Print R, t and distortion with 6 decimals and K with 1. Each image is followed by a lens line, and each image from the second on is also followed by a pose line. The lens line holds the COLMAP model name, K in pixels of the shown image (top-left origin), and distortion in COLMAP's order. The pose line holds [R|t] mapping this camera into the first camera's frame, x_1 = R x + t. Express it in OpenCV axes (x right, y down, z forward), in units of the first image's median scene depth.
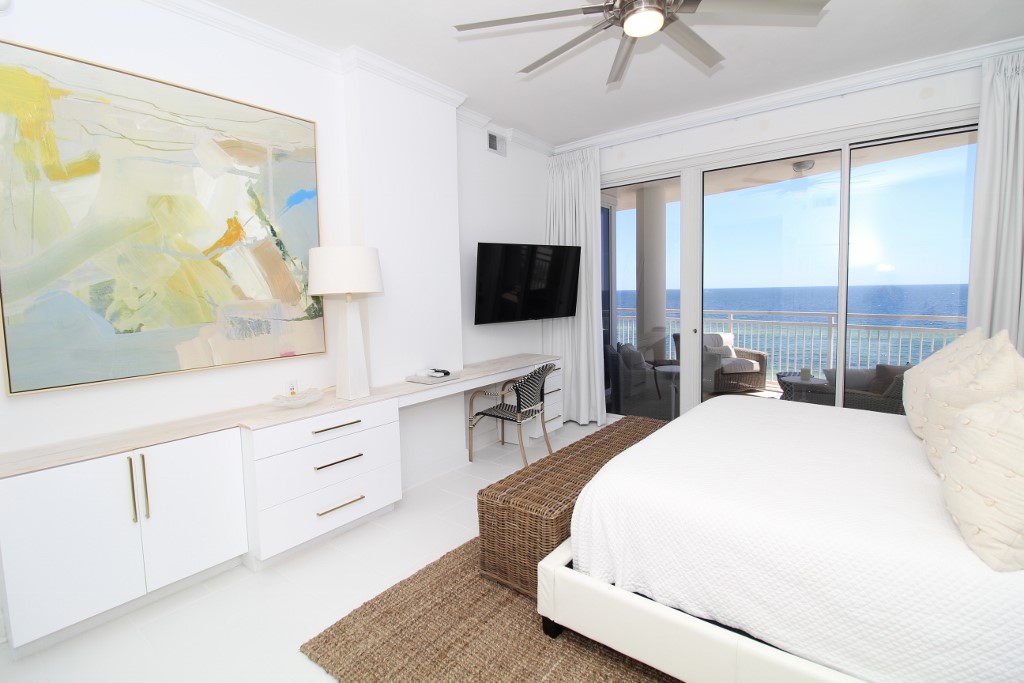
lens RADIAL K [[476.5, 0, 509.2], [0, 476.5, 330.6], [0, 0, 1]] dist [-0.015001, -0.004740]
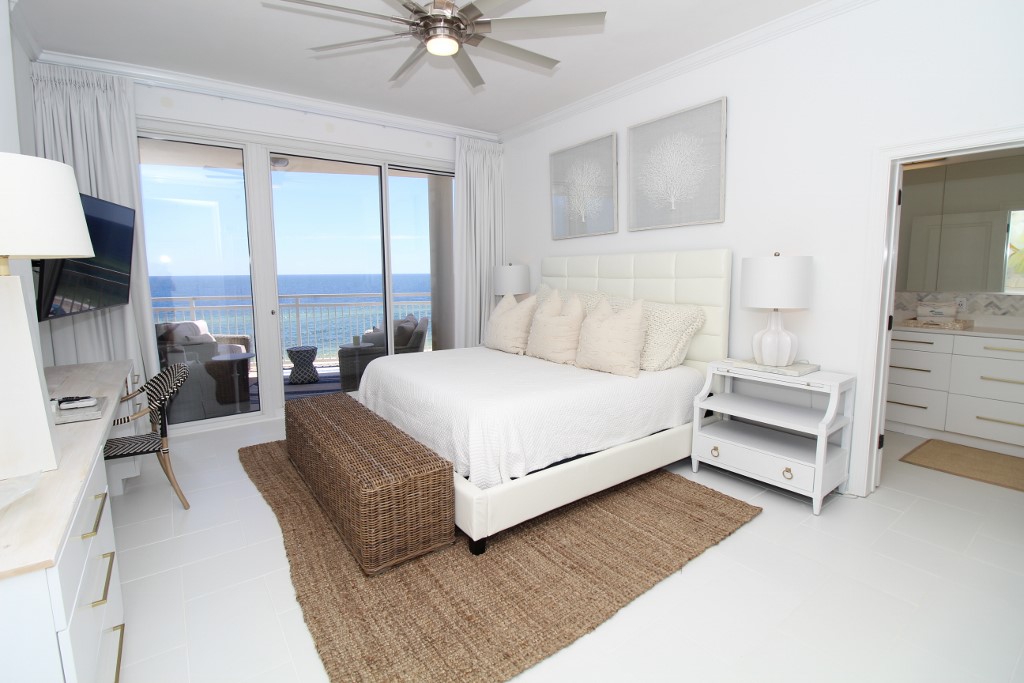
lens RADIAL K [[476.5, 0, 510.1], [0, 476.5, 338.1], [0, 0, 1]] dist [-0.015001, -0.004740]
pose [[0.254773, -0.111942, 0.960500, -0.743450], [0.080082, 0.992307, 0.094407, -0.000492], [-0.963679, 0.052866, 0.261778, 0.442334]]
